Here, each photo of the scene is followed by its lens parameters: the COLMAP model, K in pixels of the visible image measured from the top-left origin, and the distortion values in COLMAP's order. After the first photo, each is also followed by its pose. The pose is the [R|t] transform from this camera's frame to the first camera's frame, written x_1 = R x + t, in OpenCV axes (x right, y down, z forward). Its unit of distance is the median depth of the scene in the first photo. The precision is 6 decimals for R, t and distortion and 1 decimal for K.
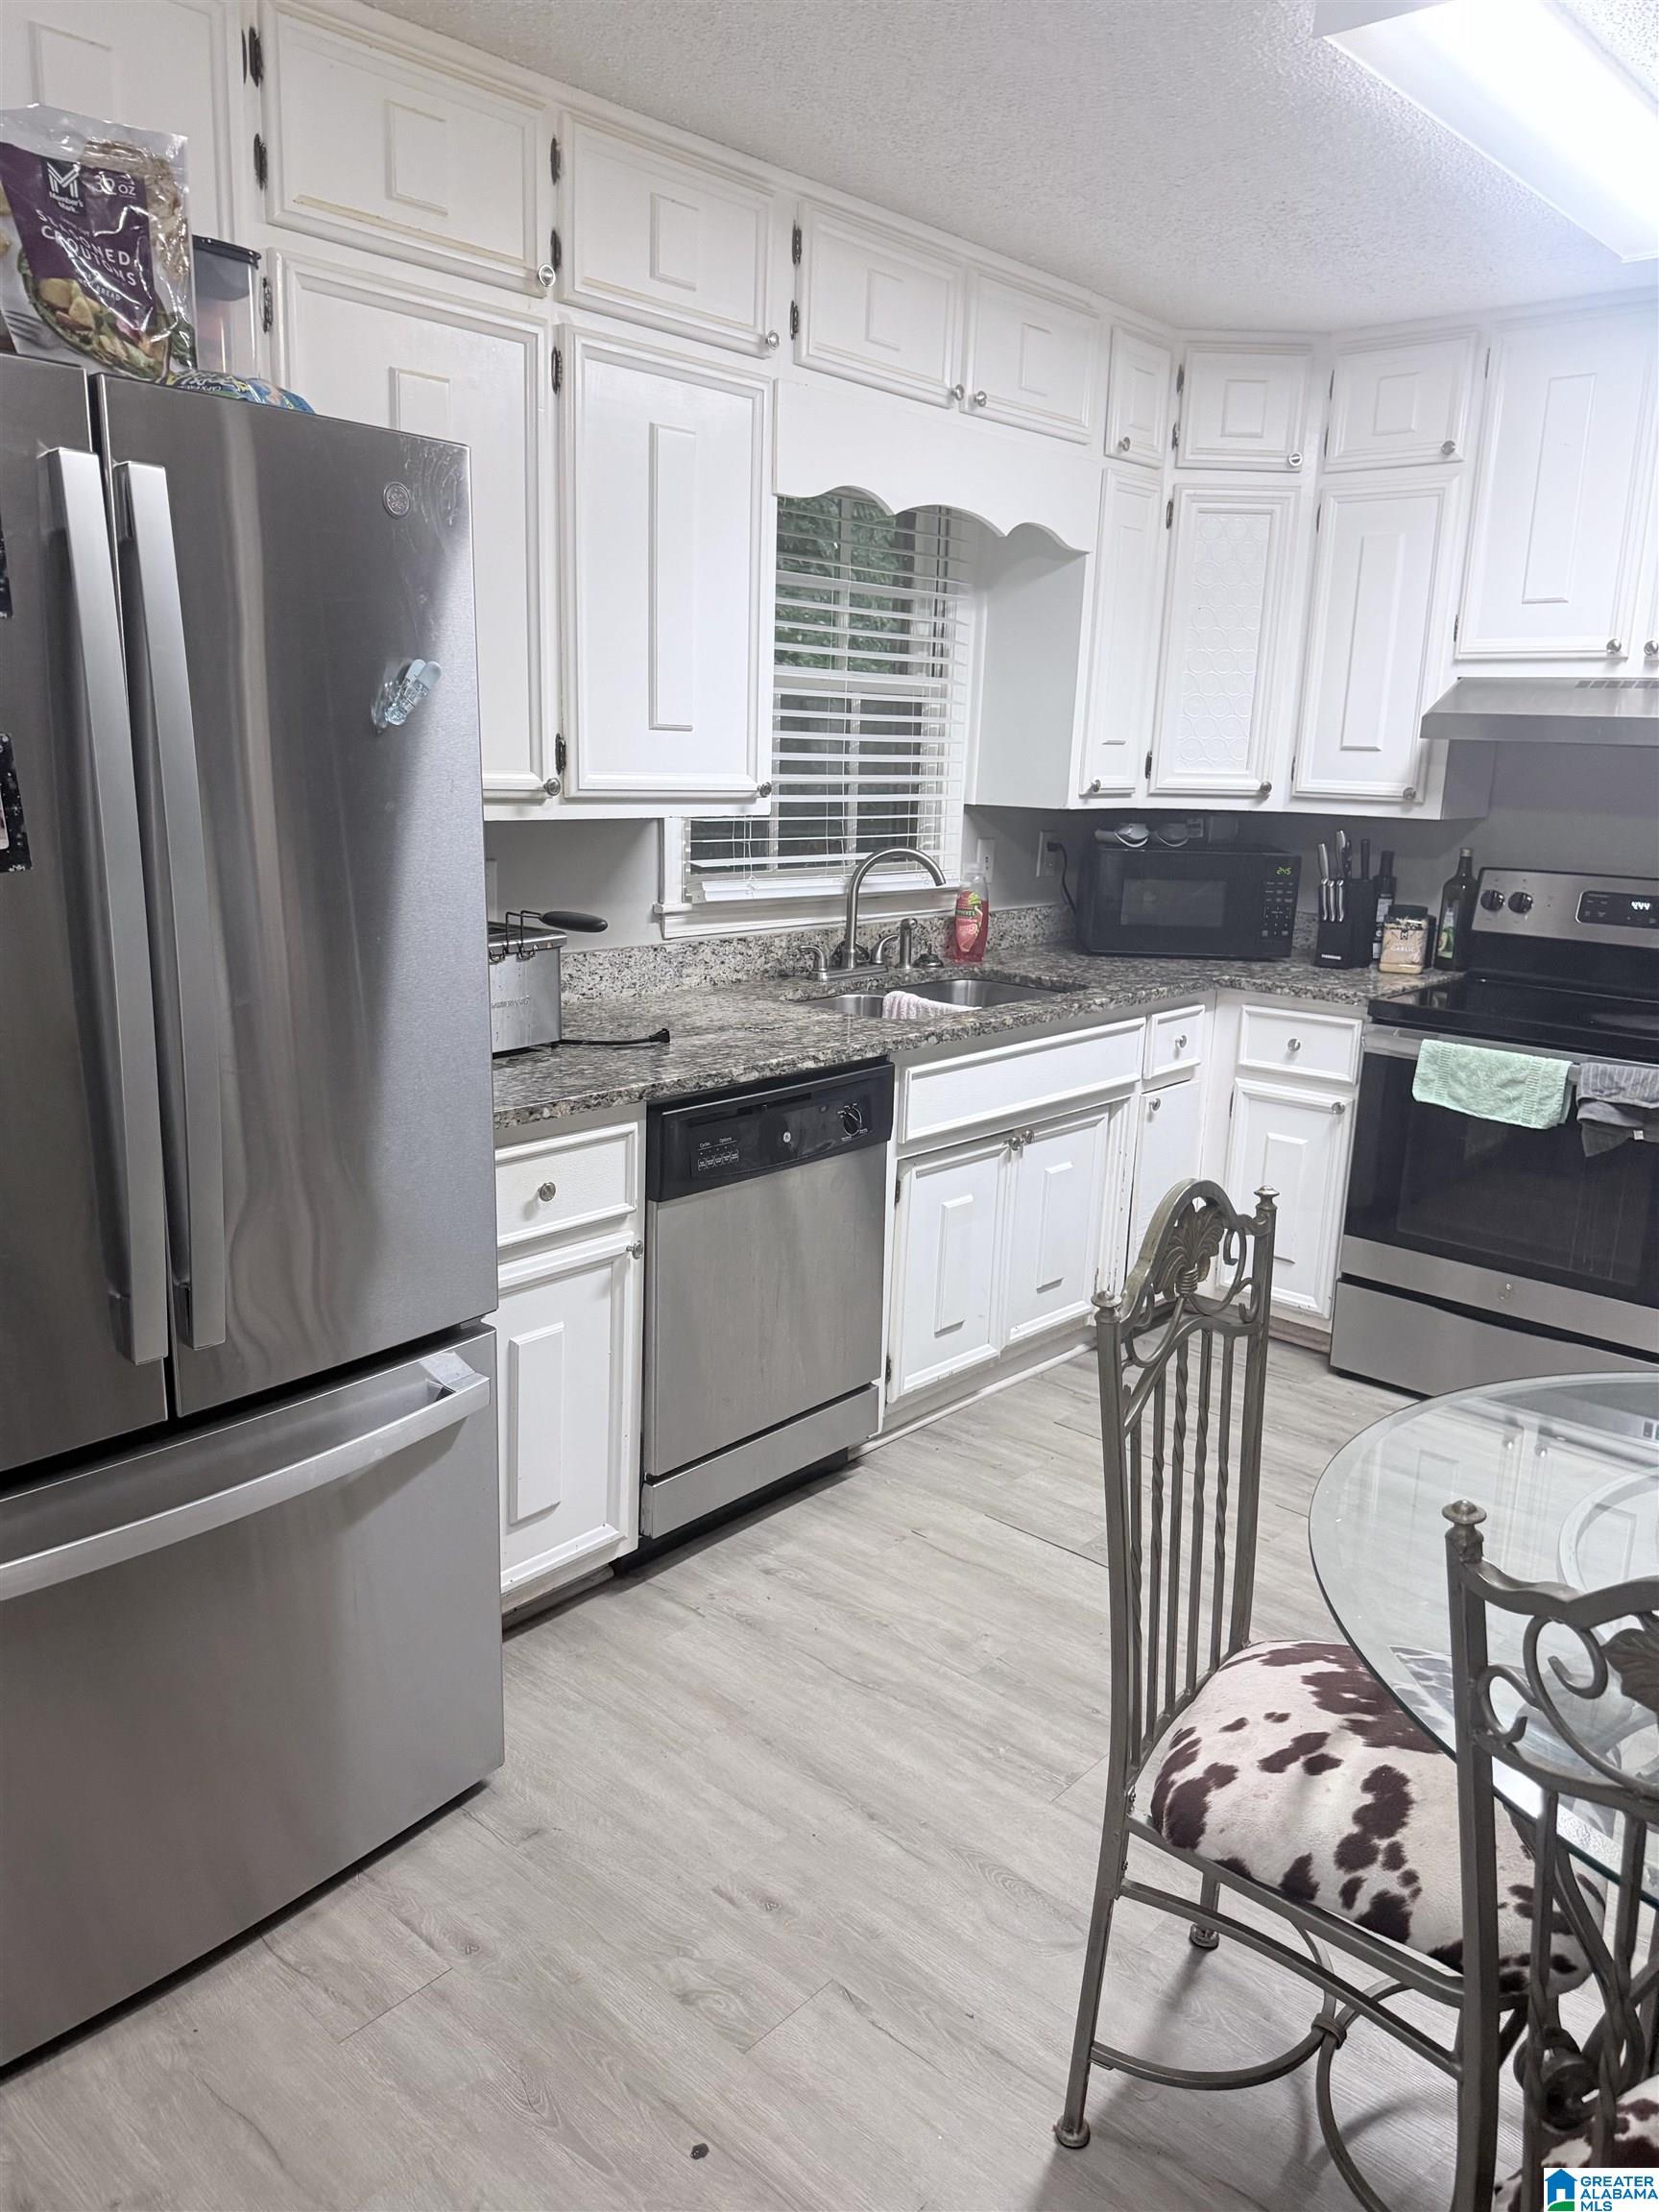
lens RADIAL K [[1505.2, 0, 815.3], [0, 1505.2, 1091.3], [0, 0, 1]] dist [0.009771, -0.000974]
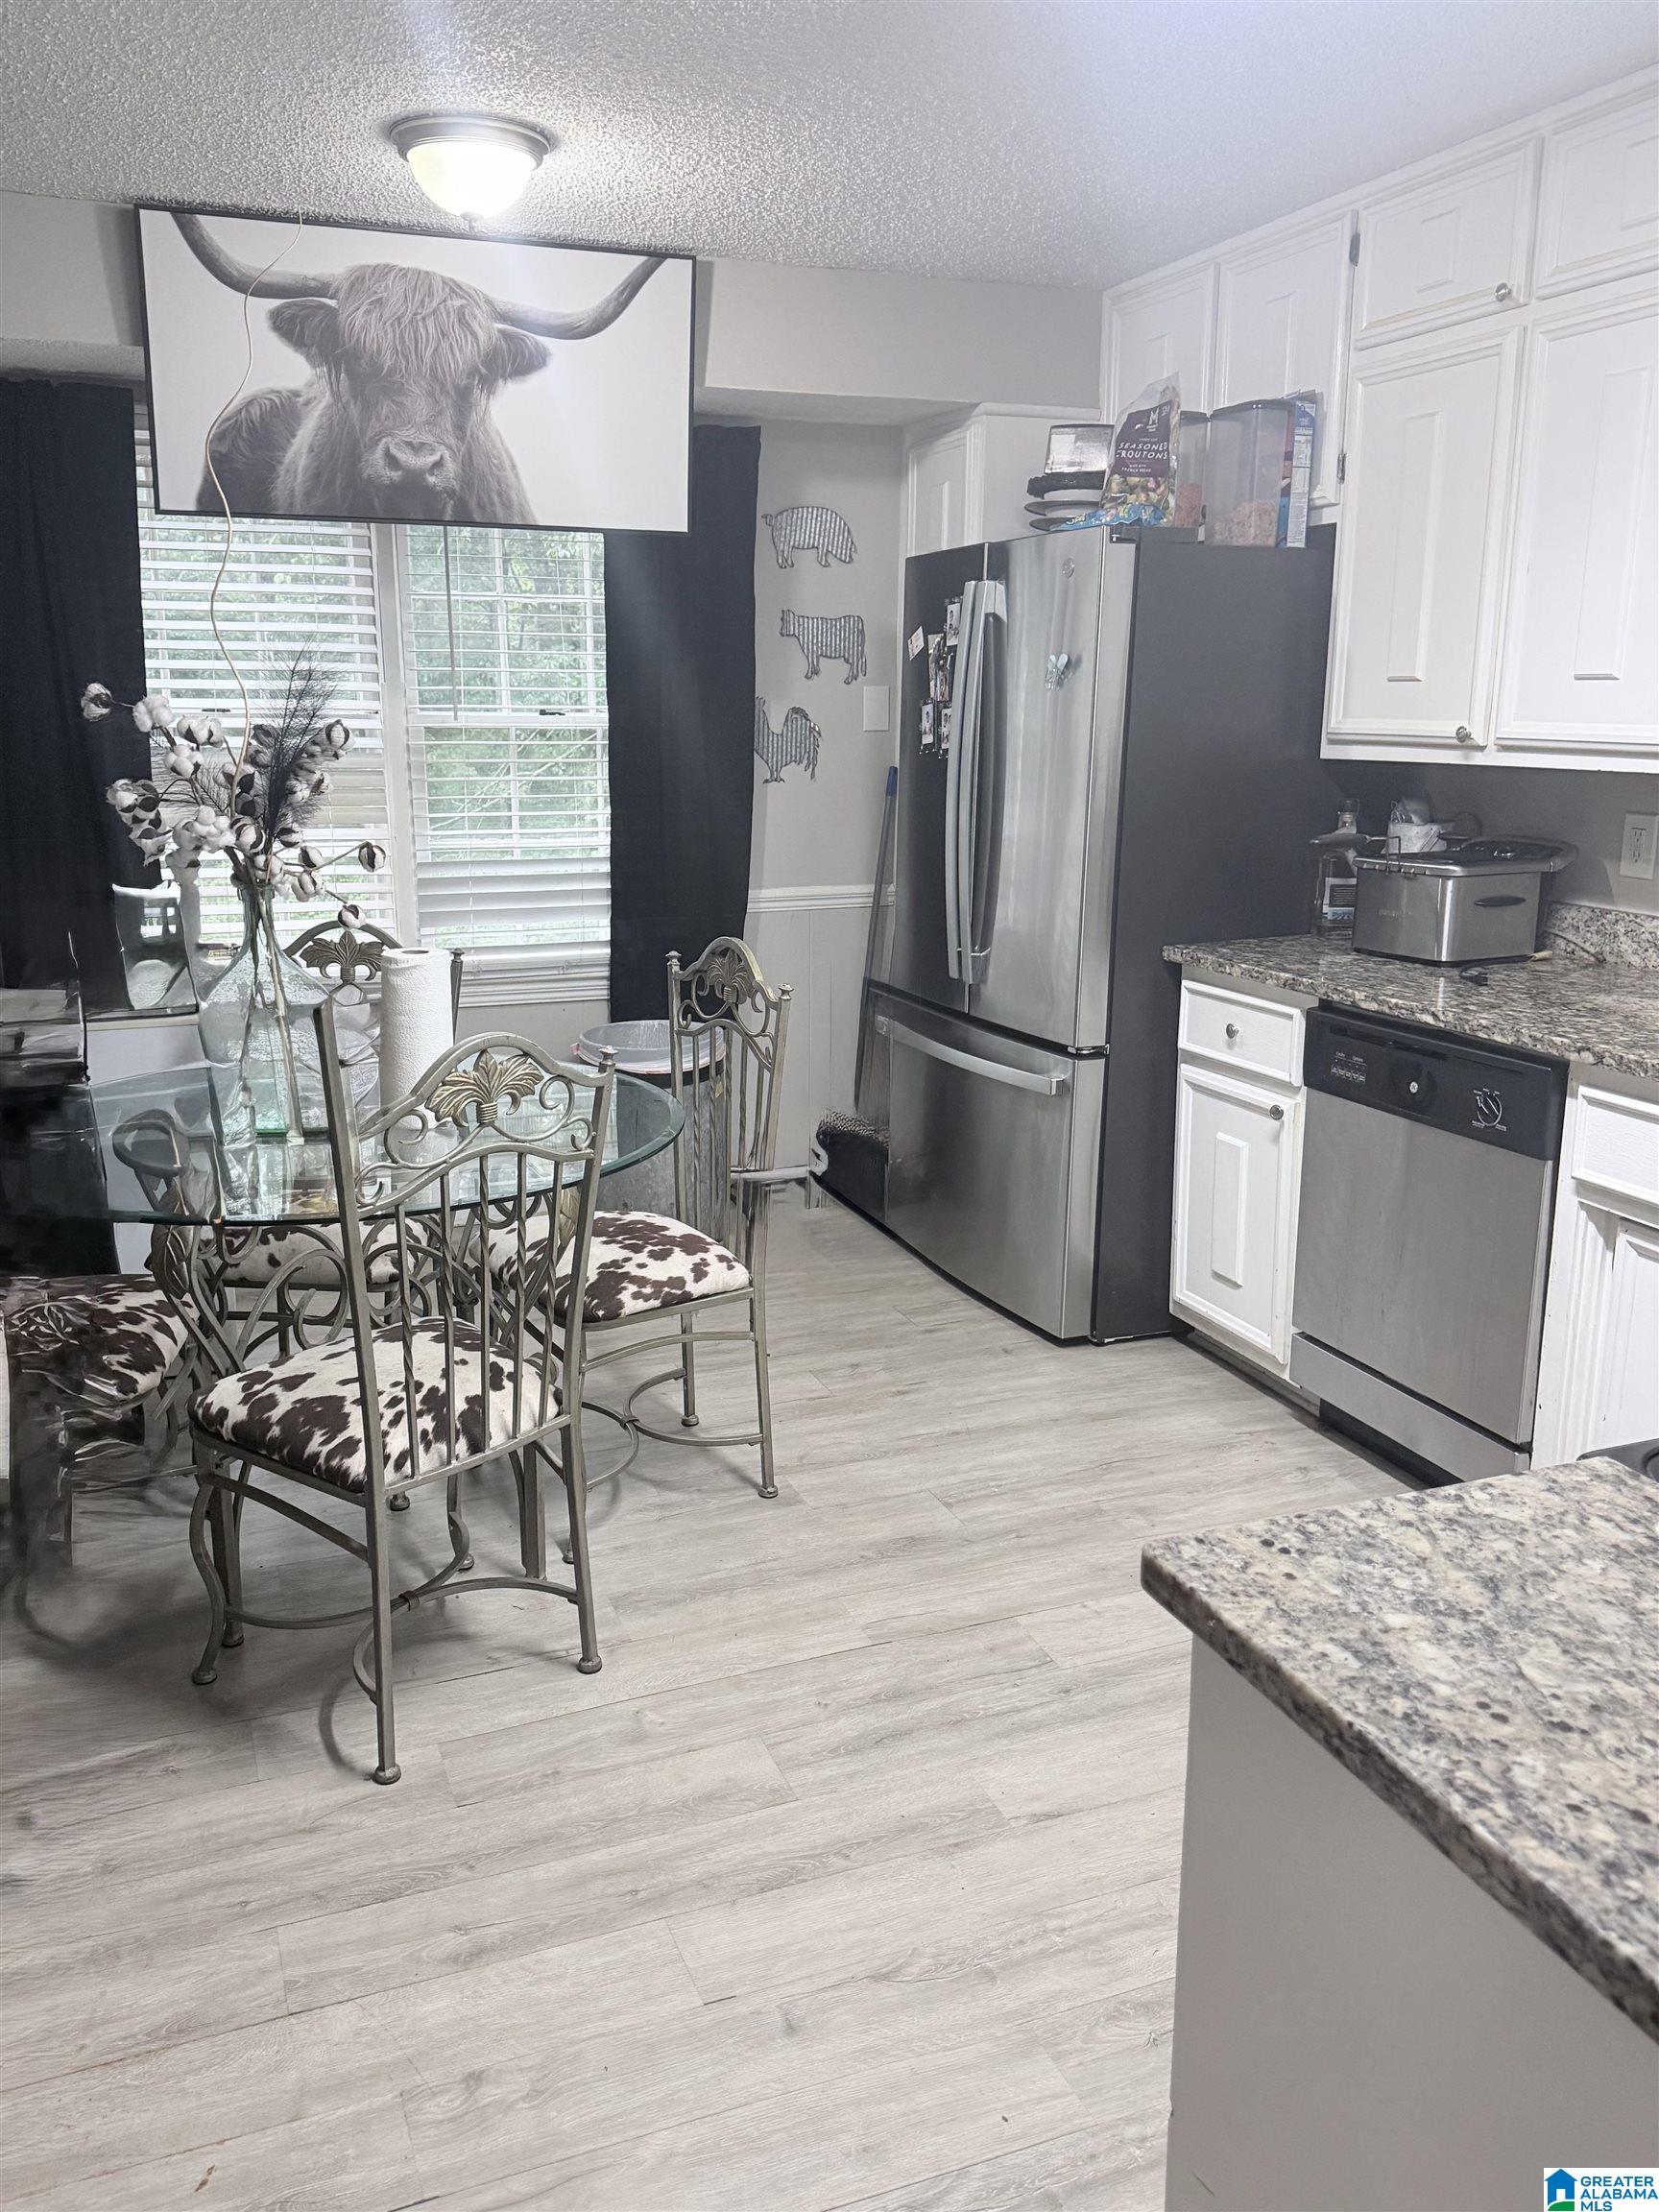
lens RADIAL K [[1724.8, 0, 824.7], [0, 1724.8, 1109.5], [0, 0, 1]] dist [0.006176, 0.000023]
pose [[-0.426141, 0.186885, -0.885143, 1.201396], [-0.206659, 0.932448, 0.296366, -0.220915], [0.880736, 0.309217, -0.358733, 1.110080]]
